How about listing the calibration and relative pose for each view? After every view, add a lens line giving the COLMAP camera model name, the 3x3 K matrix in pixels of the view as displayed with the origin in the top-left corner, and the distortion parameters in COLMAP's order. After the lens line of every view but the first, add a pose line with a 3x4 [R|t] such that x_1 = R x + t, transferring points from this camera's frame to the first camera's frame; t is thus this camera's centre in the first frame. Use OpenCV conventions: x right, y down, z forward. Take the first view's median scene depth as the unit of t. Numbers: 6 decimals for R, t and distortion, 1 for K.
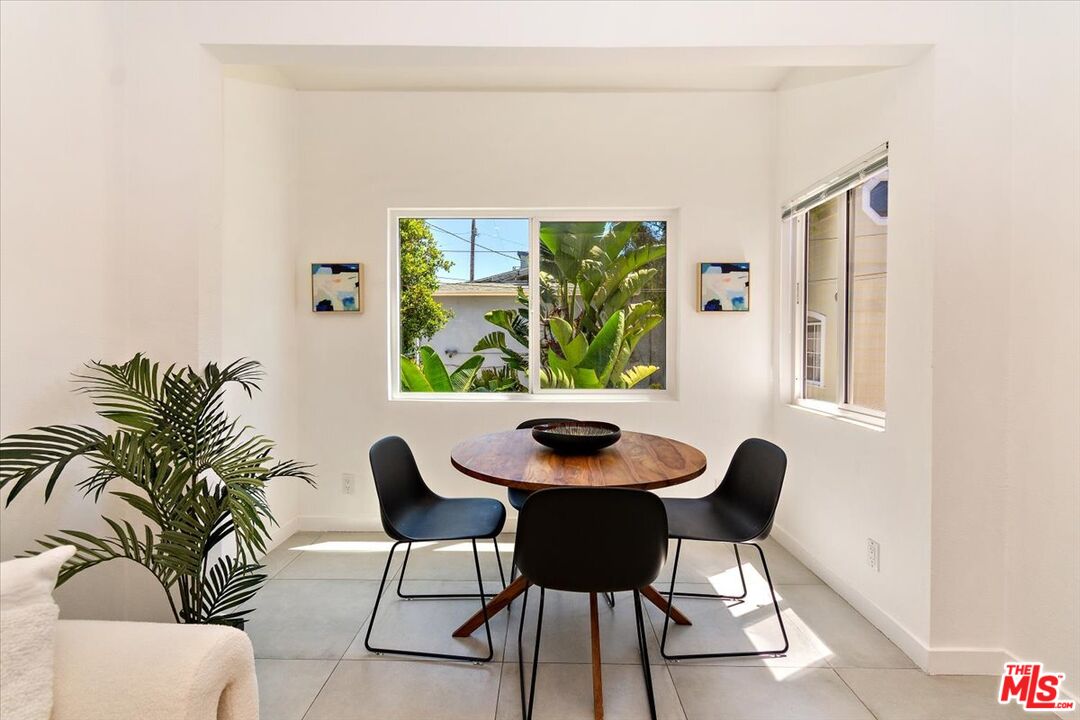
lens RADIAL K [[484.0, 0, 541.6], [0, 484.0, 349.6], [0, 0, 1]] dist [0.000943, 0.000048]
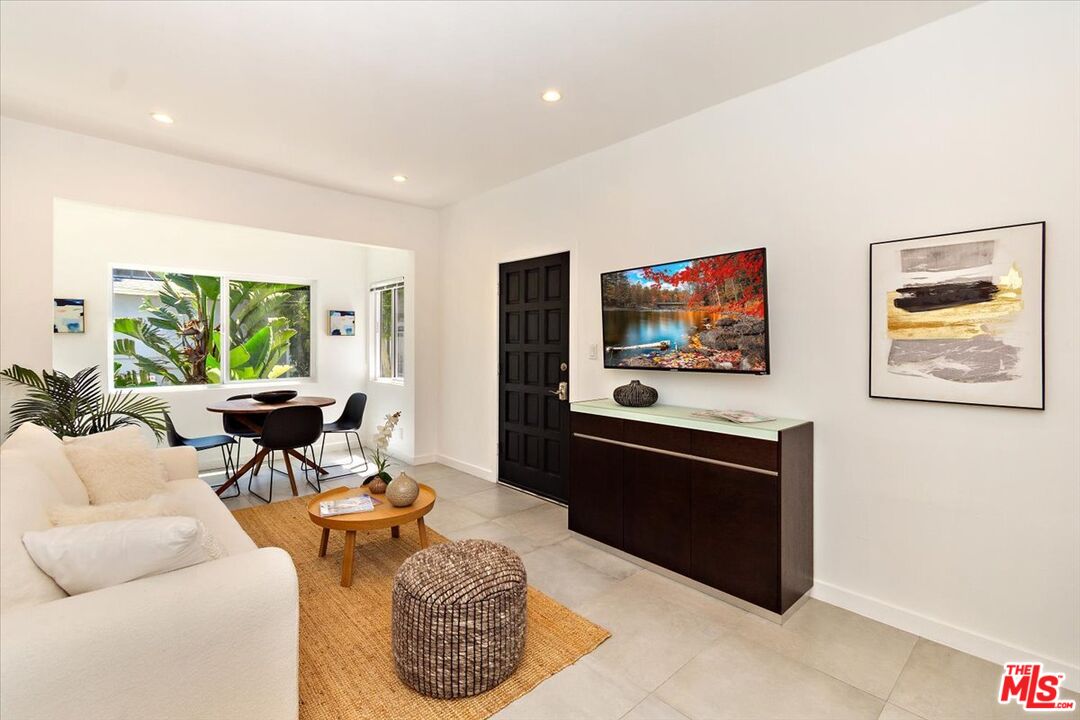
lens RADIAL K [[484.0, 0, 541.6], [0, 484.0, 349.6], [0, 0, 1]] dist [0.000943, 0.000048]
pose [[0.730846, -0.010108, 0.682467, -0.366060], [0.011039, 0.999935, 0.002989, -0.019205], [-0.682453, 0.005349, 0.730910, -0.970679]]
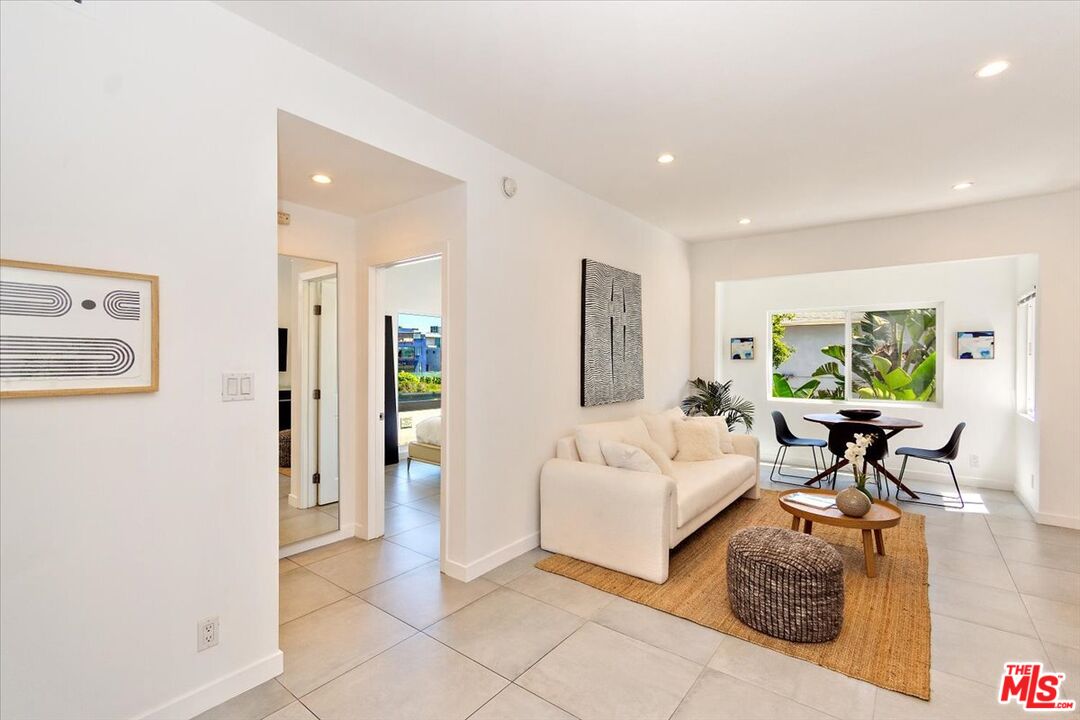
lens RADIAL K [[484.4, 0, 539.7], [0, 484.4, 367.2], [0, 0, 1]] dist [0.002913, -0.000285]
pose [[0.796061, 0.009125, -0.605147, 0.185658], [-0.013243, 0.999910, -0.002344, -0.024319], [0.605071, 0.009880, 0.796110, -1.348302]]
